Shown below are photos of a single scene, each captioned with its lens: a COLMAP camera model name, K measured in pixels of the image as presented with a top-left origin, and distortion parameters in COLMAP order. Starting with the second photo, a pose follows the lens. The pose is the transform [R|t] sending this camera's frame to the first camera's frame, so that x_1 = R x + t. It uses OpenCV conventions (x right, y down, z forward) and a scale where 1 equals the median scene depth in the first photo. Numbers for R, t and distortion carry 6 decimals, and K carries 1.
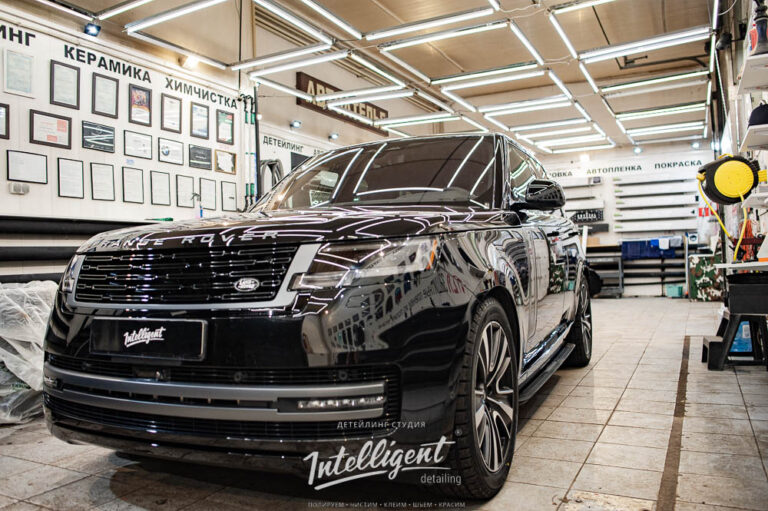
lens RADIAL K [[625.7, 0, 381.5], [0, 625.7, 257.2], [0, 0, 1]] dist [-0.074287, 0.065127]
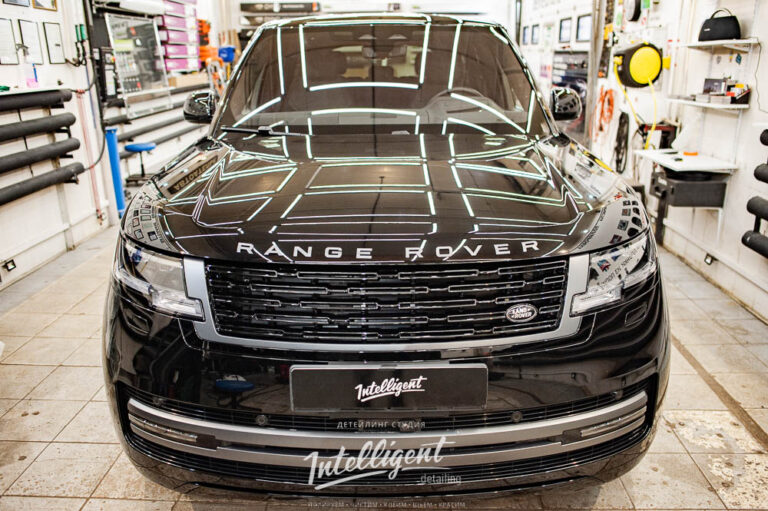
lens RADIAL K [[625.7, 0, 384.2], [0, 625.7, 260.8], [0, 0, 1]] dist [-0.074287, 0.065127]
pose [[0.900903, -0.115180, 0.418458, -0.253823], [-0.022847, 0.950223, 0.310733, -0.097703], [-0.433419, -0.289501, 0.853427, 0.135821]]
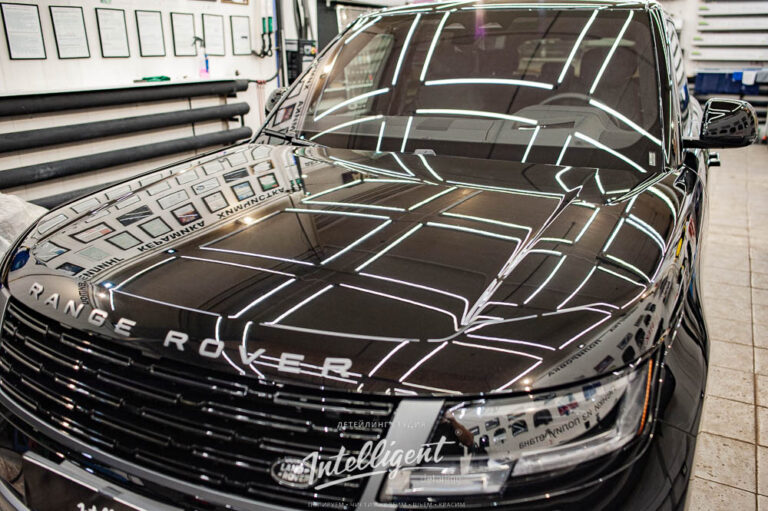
lens RADIAL K [[625.7, 0, 385.8], [0, 625.7, 254.2], [0, 0, 1]] dist [-0.074287, 0.065127]
pose [[0.999465, 0.028745, -0.015620, -0.048378], [-0.022178, 0.946336, 0.322422, -0.102994], [0.024050, -0.321903, 0.946467, 0.201616]]
